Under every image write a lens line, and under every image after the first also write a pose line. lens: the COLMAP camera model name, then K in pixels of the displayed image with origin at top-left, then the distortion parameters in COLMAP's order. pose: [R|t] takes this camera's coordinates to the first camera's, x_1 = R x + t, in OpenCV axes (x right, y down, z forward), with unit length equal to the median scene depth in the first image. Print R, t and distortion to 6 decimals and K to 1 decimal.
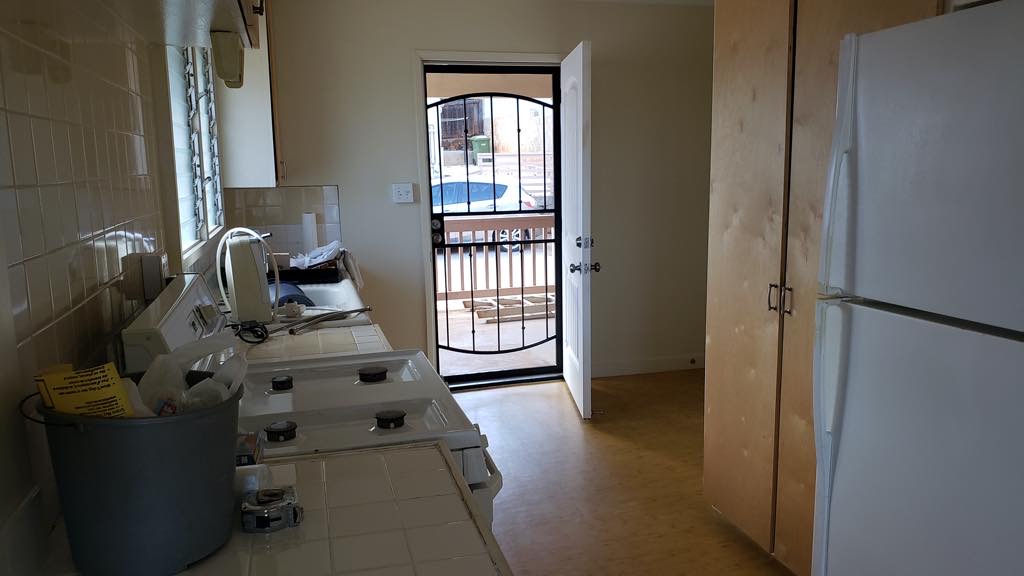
lens RADIAL K [[782.6, 0, 522.5], [0, 782.6, 305.5], [0, 0, 1]] dist [0.103714, -0.157811]
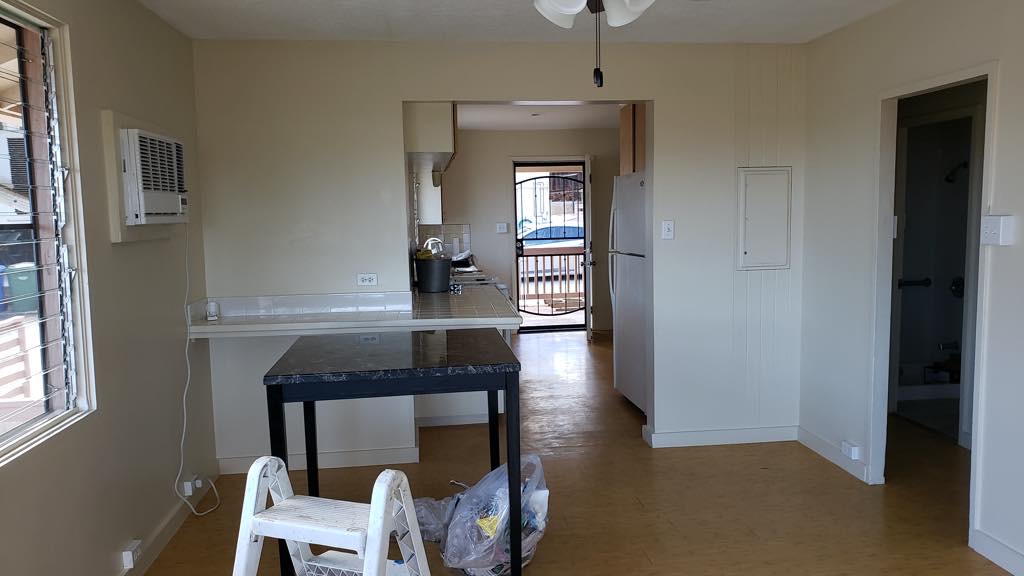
lens RADIAL K [[782.6, 0, 522.5], [0, 782.6, 305.5], [0, 0, 1]] dist [0.103714, -0.157811]
pose [[0.988399, 0.013272, -0.151302, 0.193311], [-0.022417, 0.998012, -0.058897, 0.160323], [0.150219, 0.061606, 0.986731, -0.890151]]
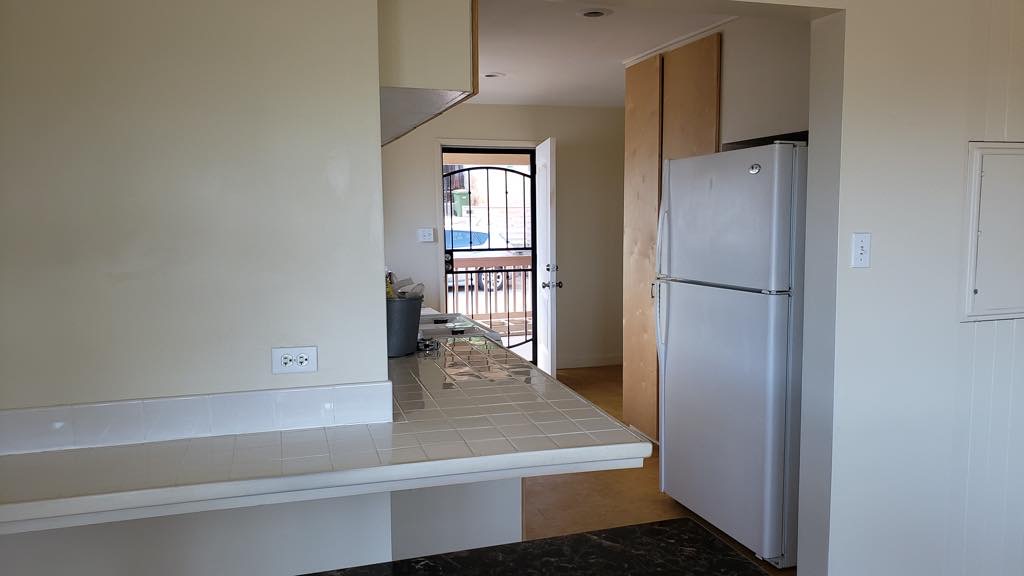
lens RADIAL K [[794.7, 0, 532.1], [0, 794.7, 292.1], [0, 0, 1]] dist [0.013318, 0.003489]
pose [[0.999091, 0.004469, 0.042397, -0.019405], [-0.000944, 0.996565, -0.082810, 0.078853], [-0.042622, 0.082694, 0.995663, -0.435624]]
